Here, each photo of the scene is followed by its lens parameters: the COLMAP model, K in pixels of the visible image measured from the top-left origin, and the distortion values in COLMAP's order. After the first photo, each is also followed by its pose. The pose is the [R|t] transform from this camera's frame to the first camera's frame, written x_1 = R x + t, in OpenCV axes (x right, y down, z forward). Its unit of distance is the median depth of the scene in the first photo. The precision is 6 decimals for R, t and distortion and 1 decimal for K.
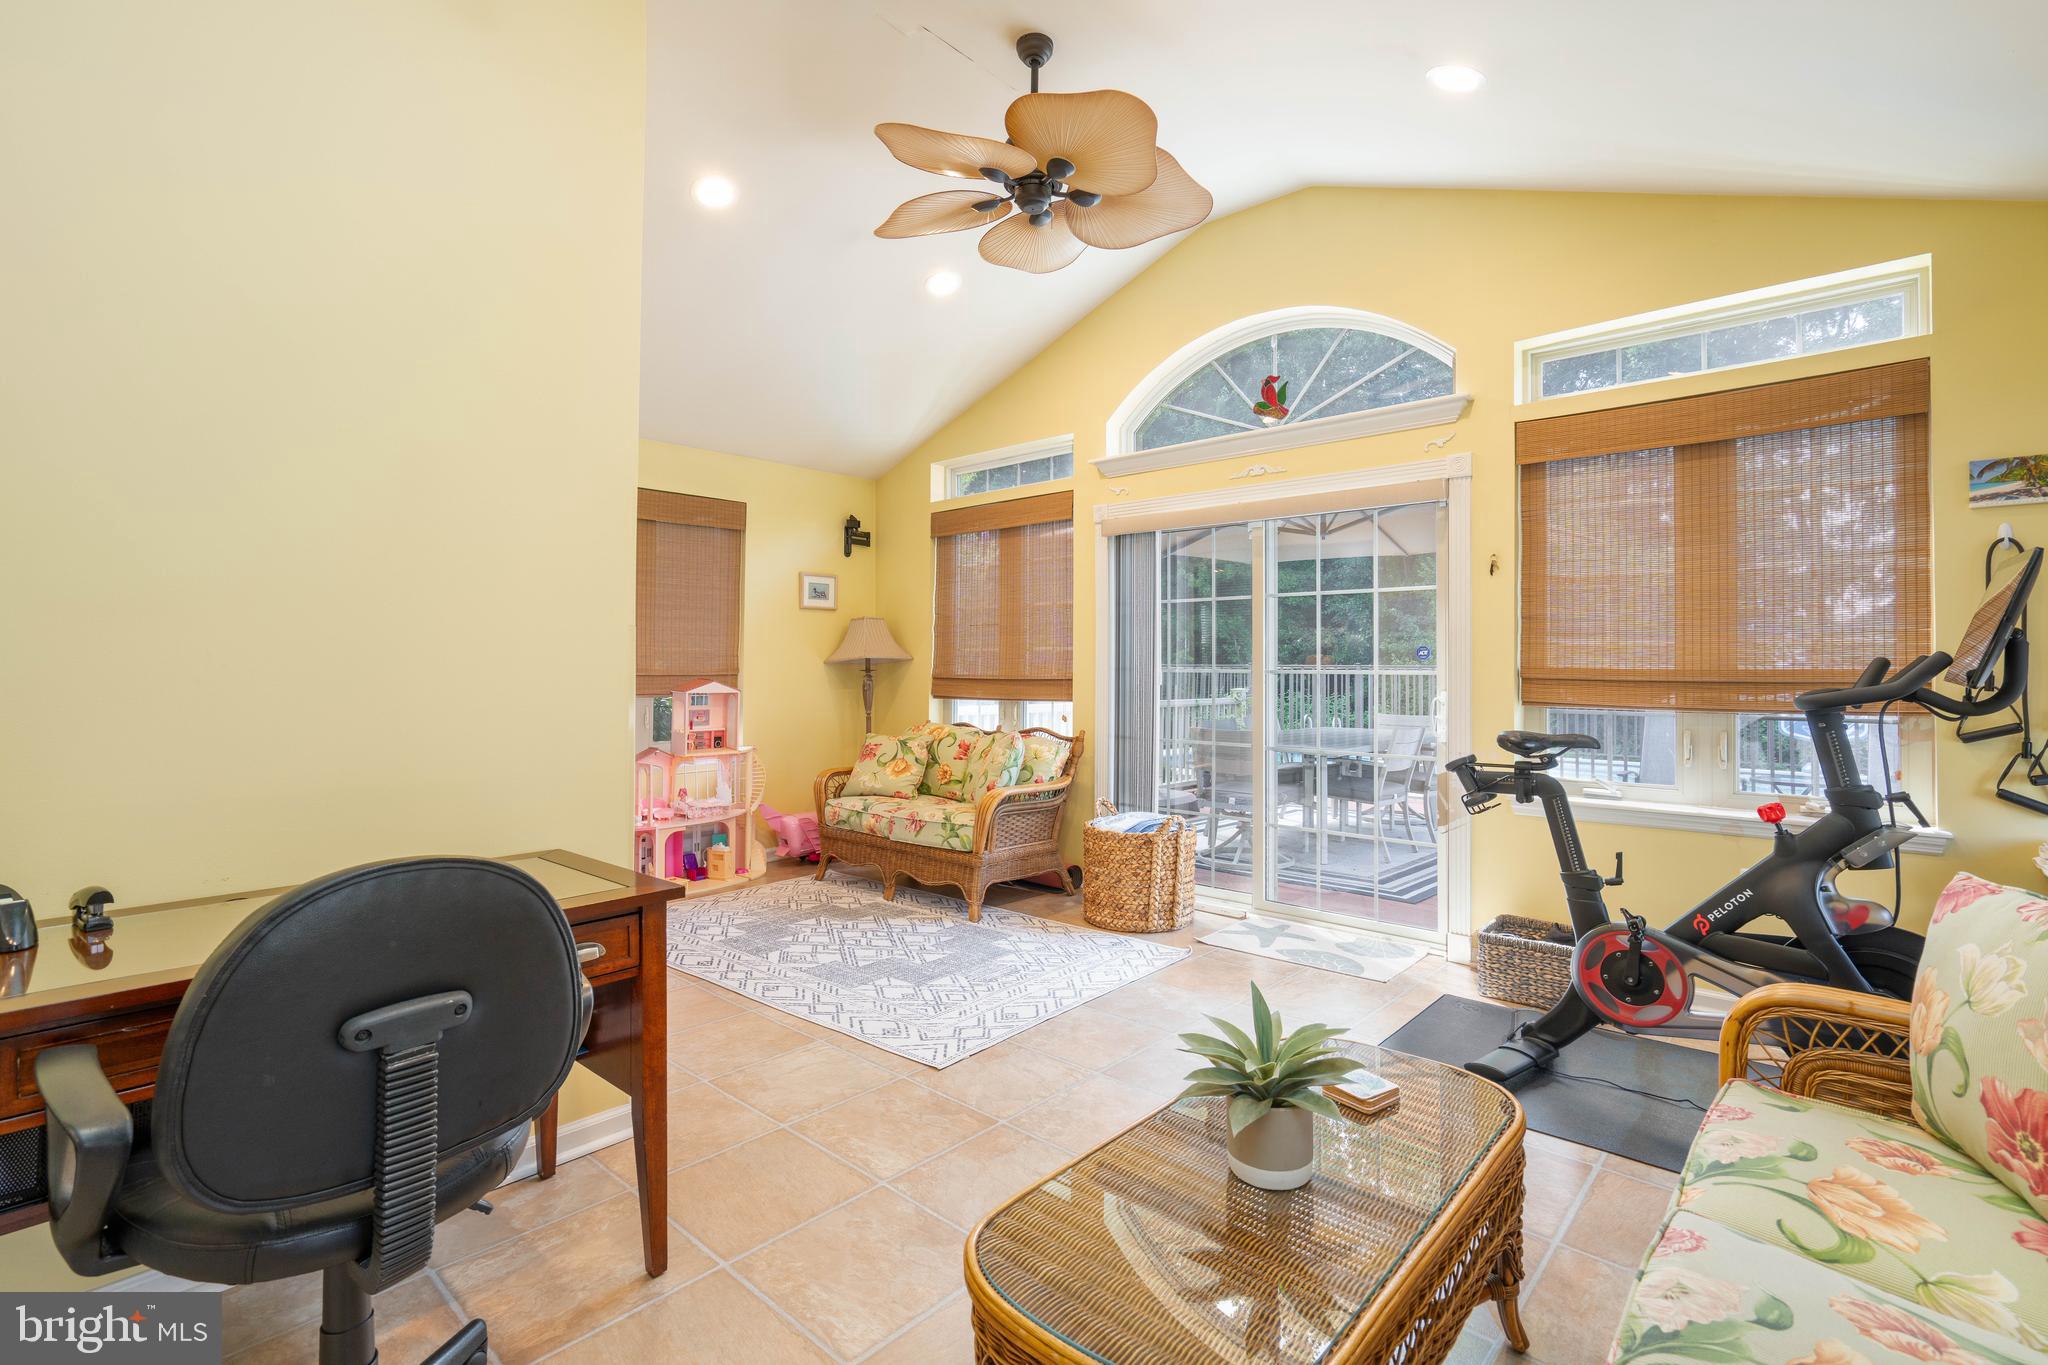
lens RADIAL K [[941.1, 0, 1025.1], [0, 941.1, 666.7], [0, 0, 1]] dist [-0.010201, 0.005043]
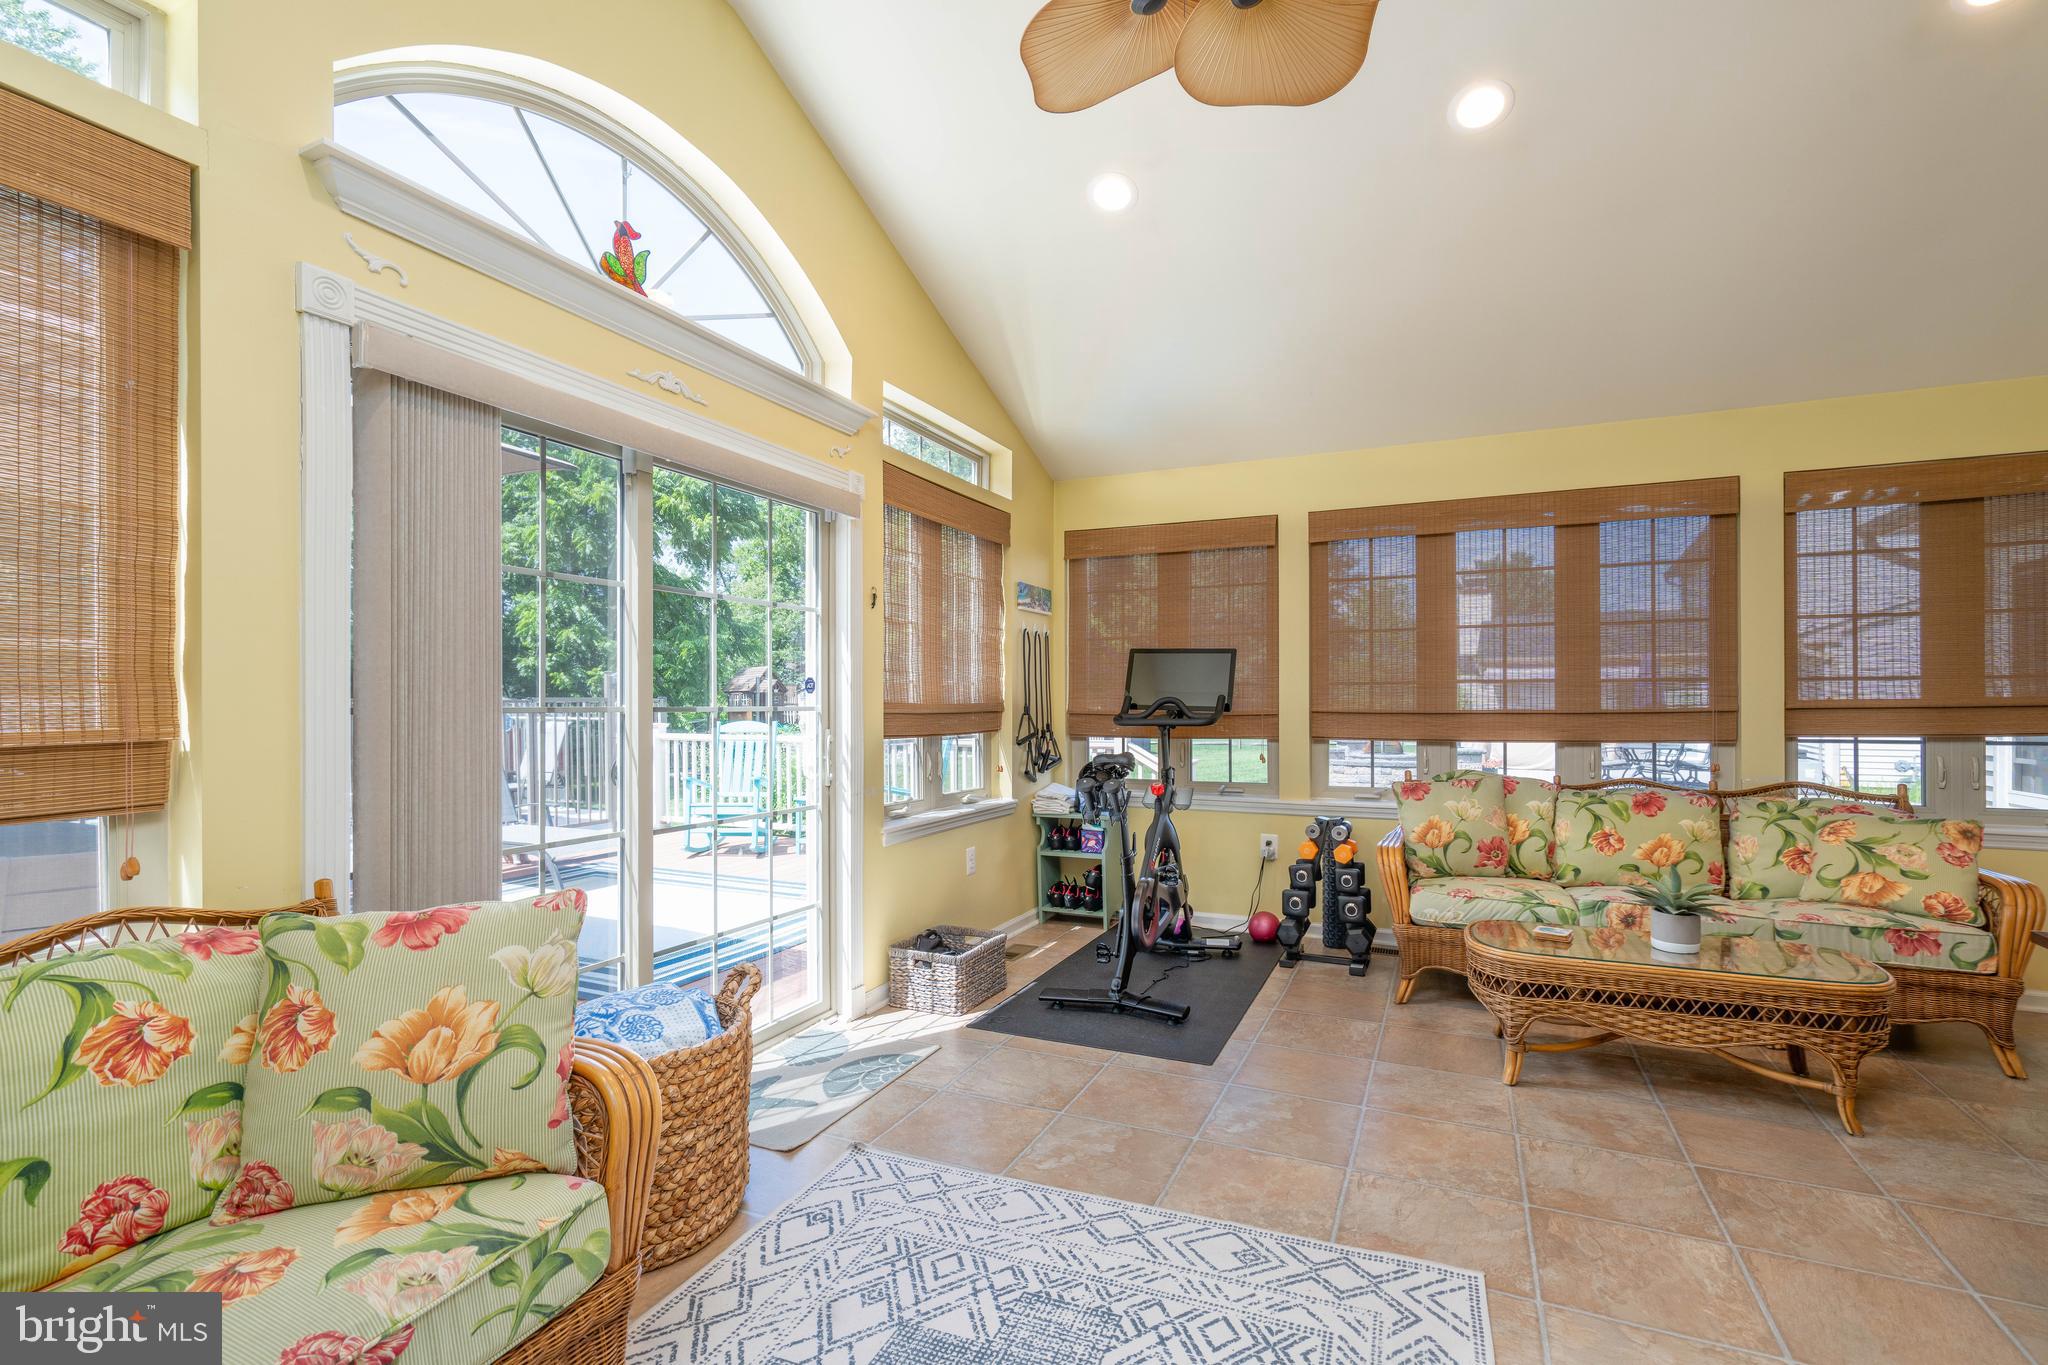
lens RADIAL K [[941.1, 0, 1027.1], [0, 941.1, 703.0], [0, 0, 1]] dist [-0.010201, 0.005043]
pose [[-0.302637, -0.004560, 0.953095, -0.530615], [-0.003824, 0.999986, 0.003570, -0.001900], [-0.953098, -0.002564, -0.302650, 1.243762]]
